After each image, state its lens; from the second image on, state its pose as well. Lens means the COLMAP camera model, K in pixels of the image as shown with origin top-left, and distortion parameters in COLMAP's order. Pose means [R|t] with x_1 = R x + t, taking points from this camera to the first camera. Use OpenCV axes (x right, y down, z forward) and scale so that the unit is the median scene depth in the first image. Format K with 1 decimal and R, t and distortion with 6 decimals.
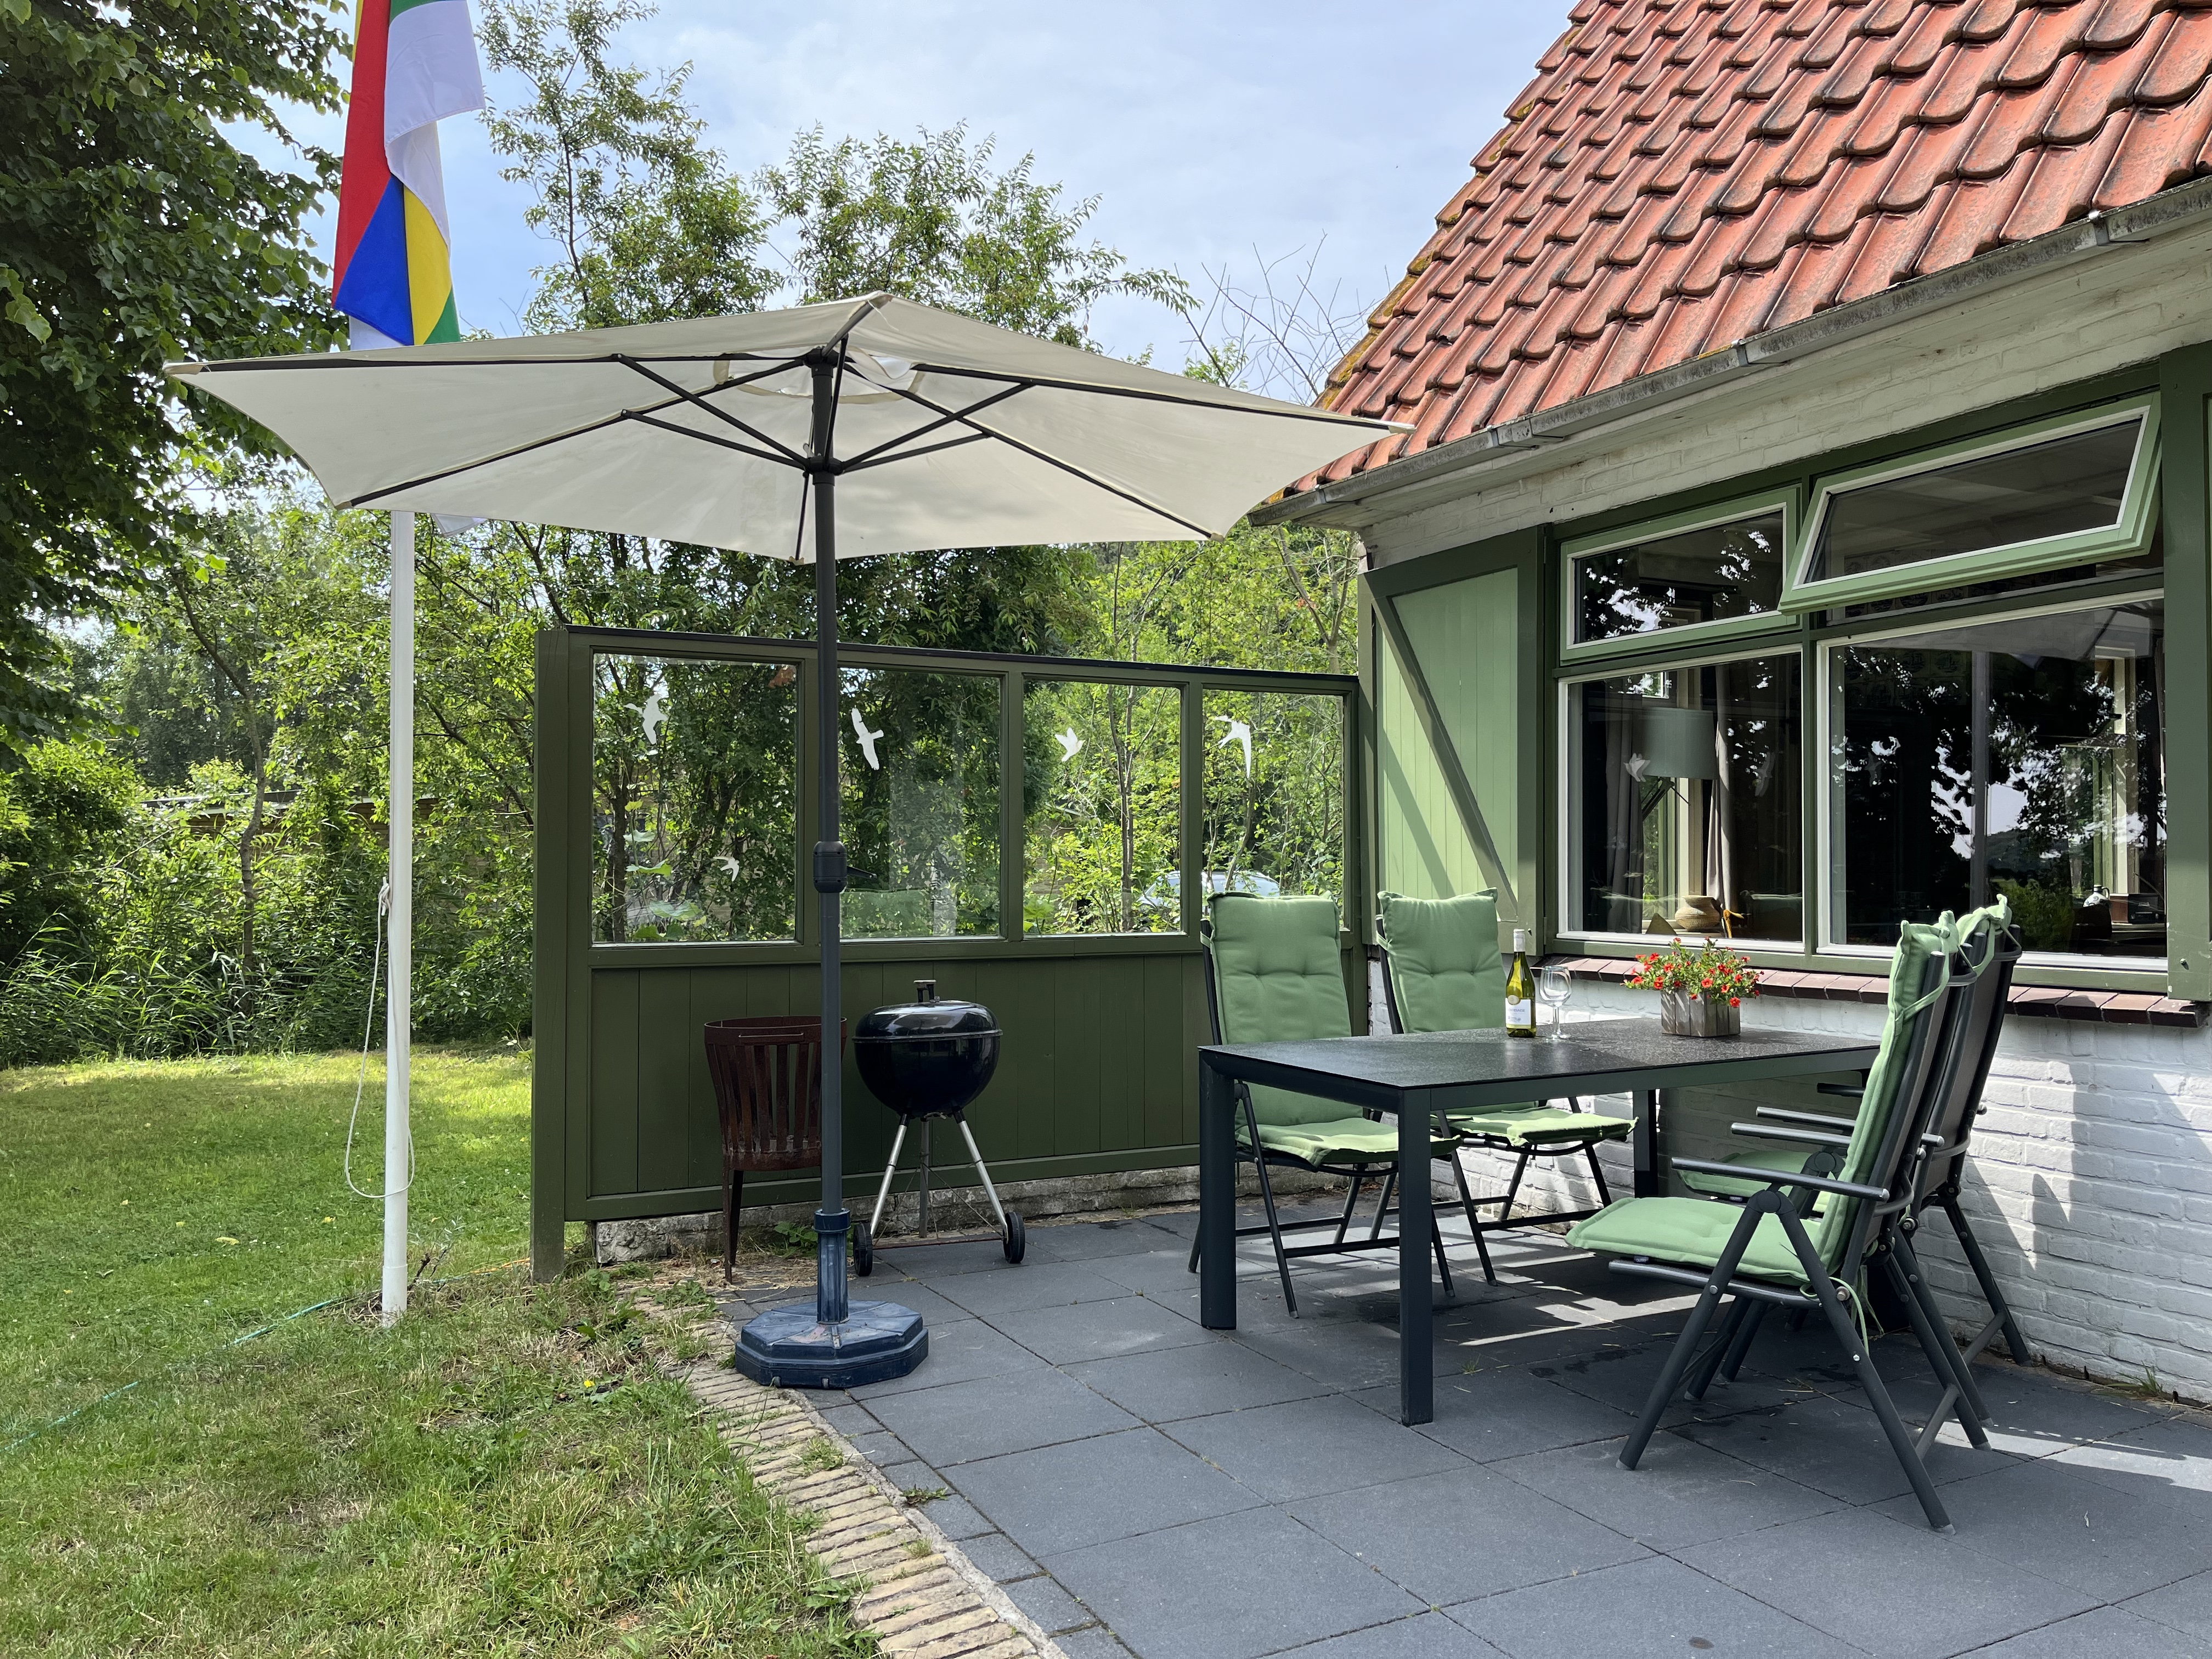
lens RADIAL K [[1673.1, 0, 1113.6], [0, 1673.1, 830.2], [0, 0, 1]] dist [0.060626, -0.092580]
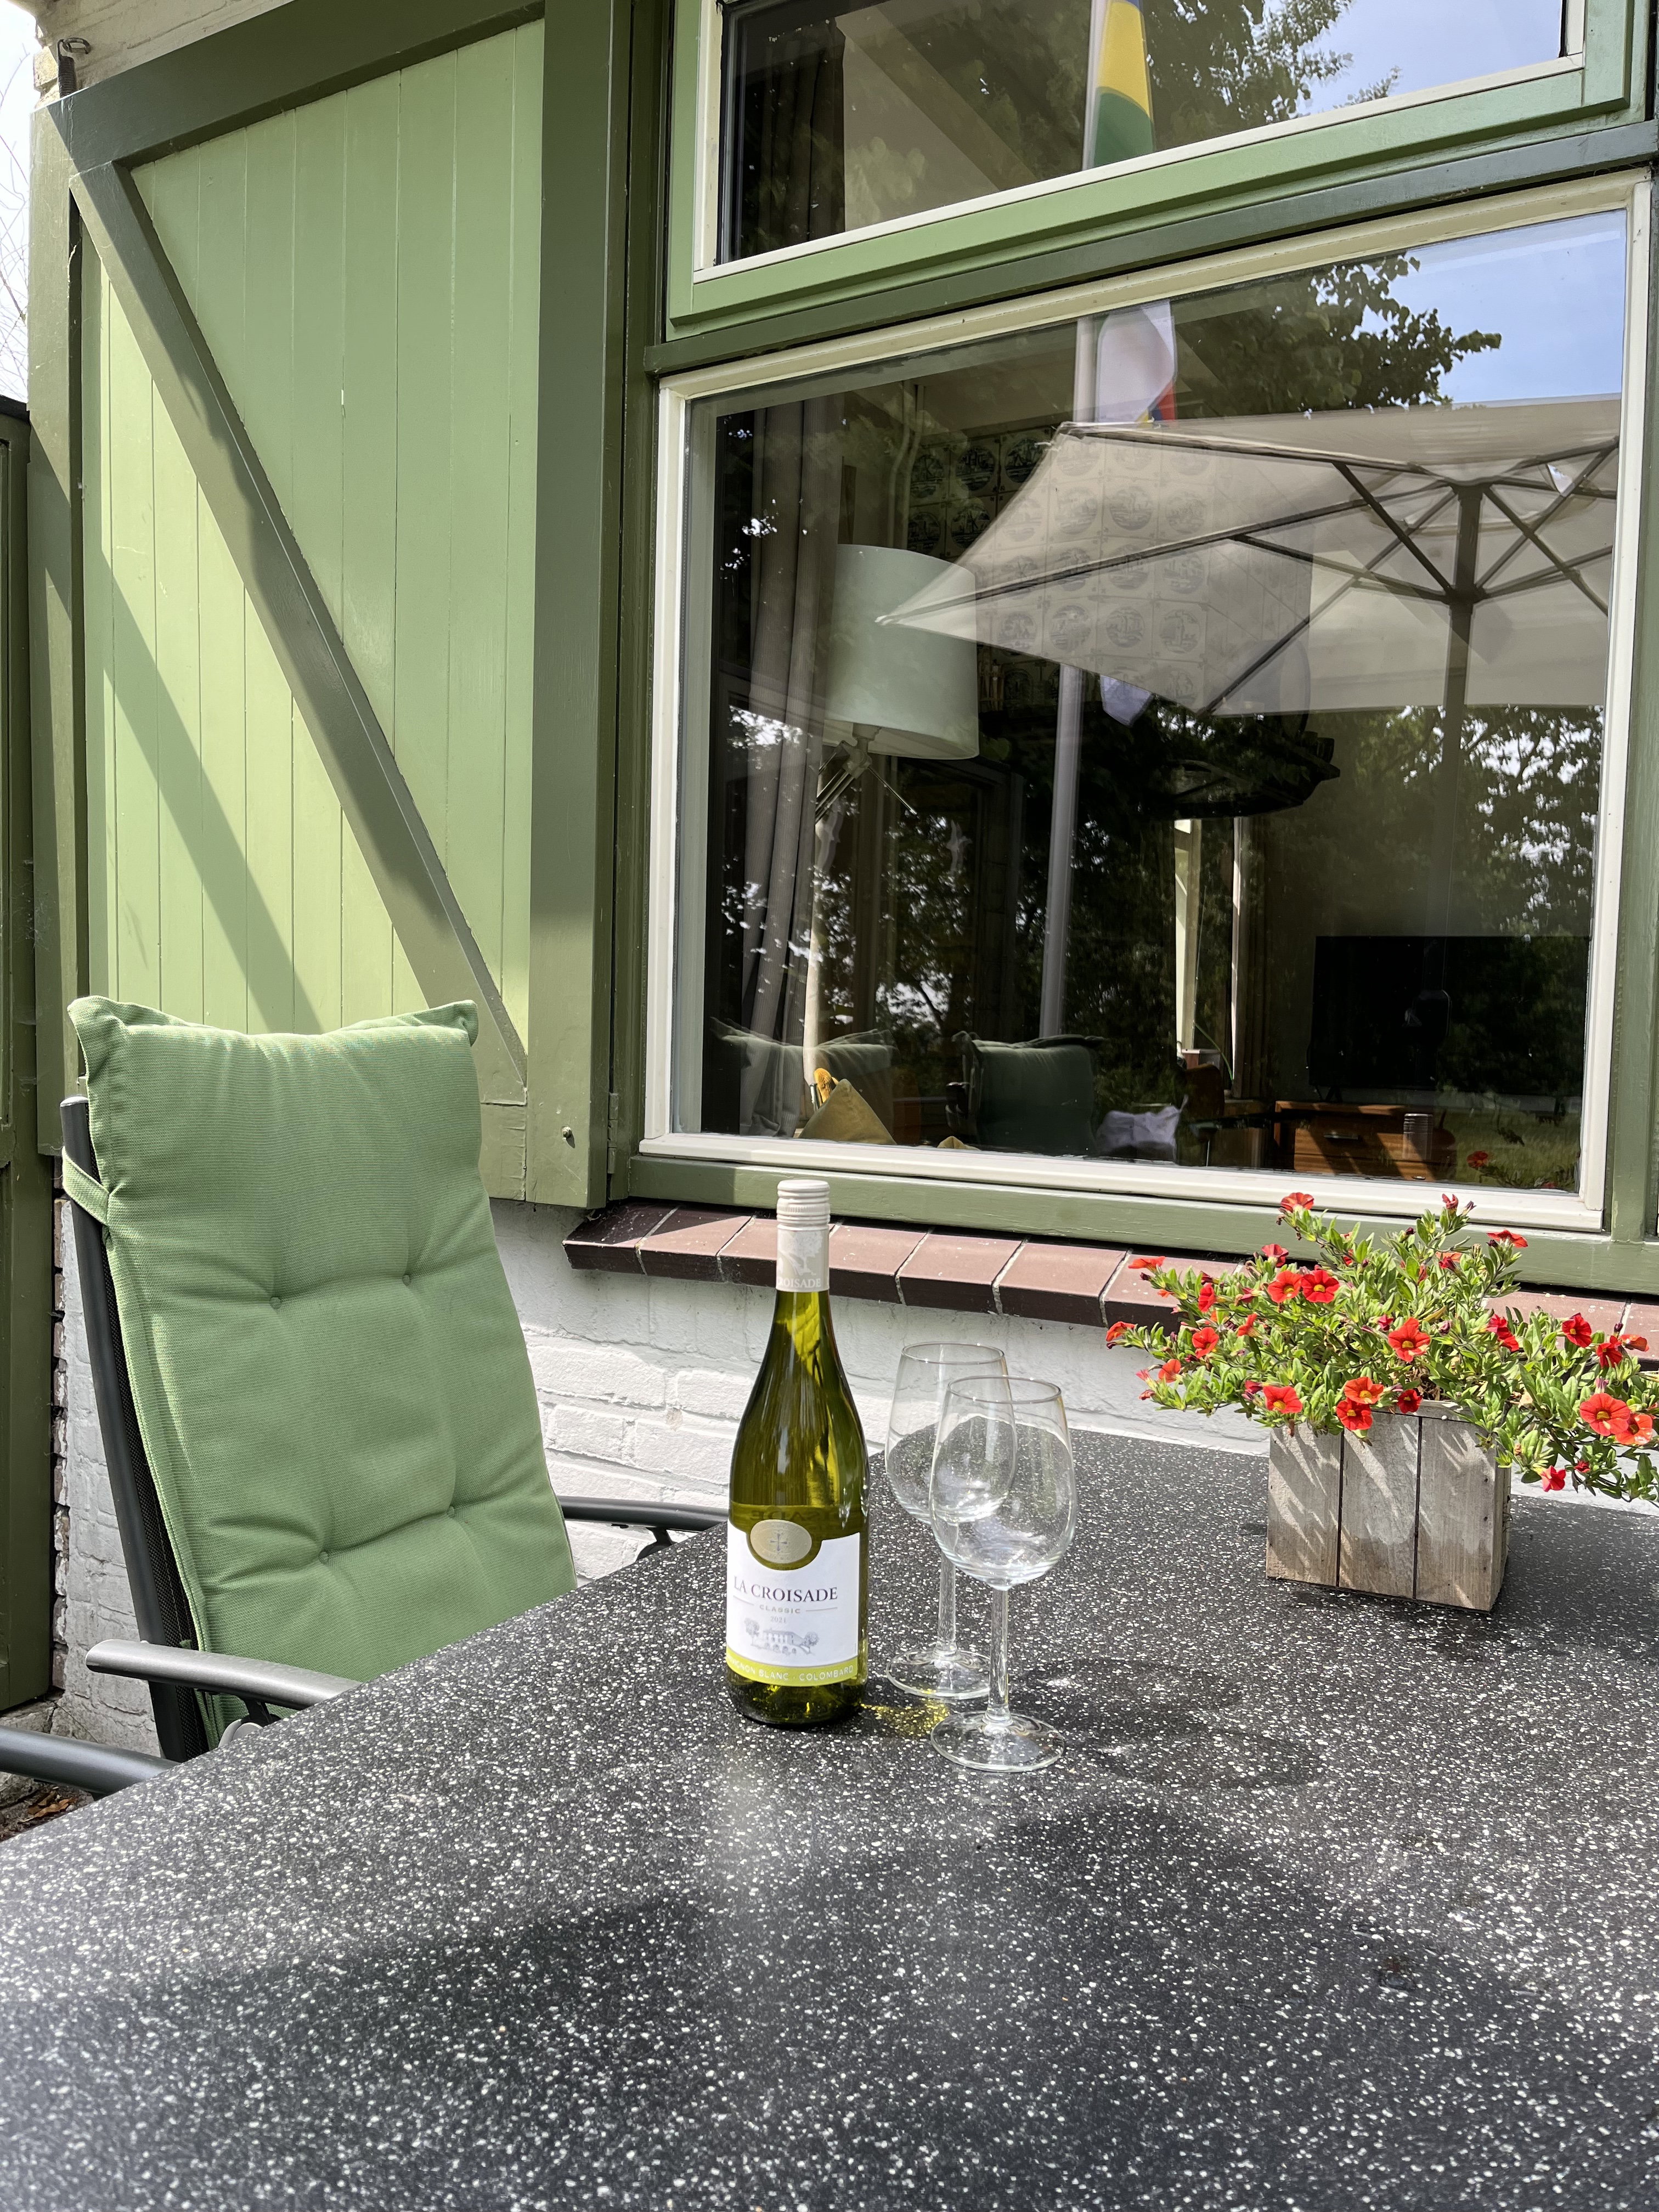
lens RADIAL K [[1673.1, 0, 829.5], [0, 1673.1, 1106.0], [0, 0, 1]] dist [0.060626, -0.092580]
pose [[0.846275, -0.008490, 0.532679, 0.113541], [-0.034521, 0.996898, 0.070734, 0.029039], [-0.531627, -0.078249, 0.843357, 0.687978]]
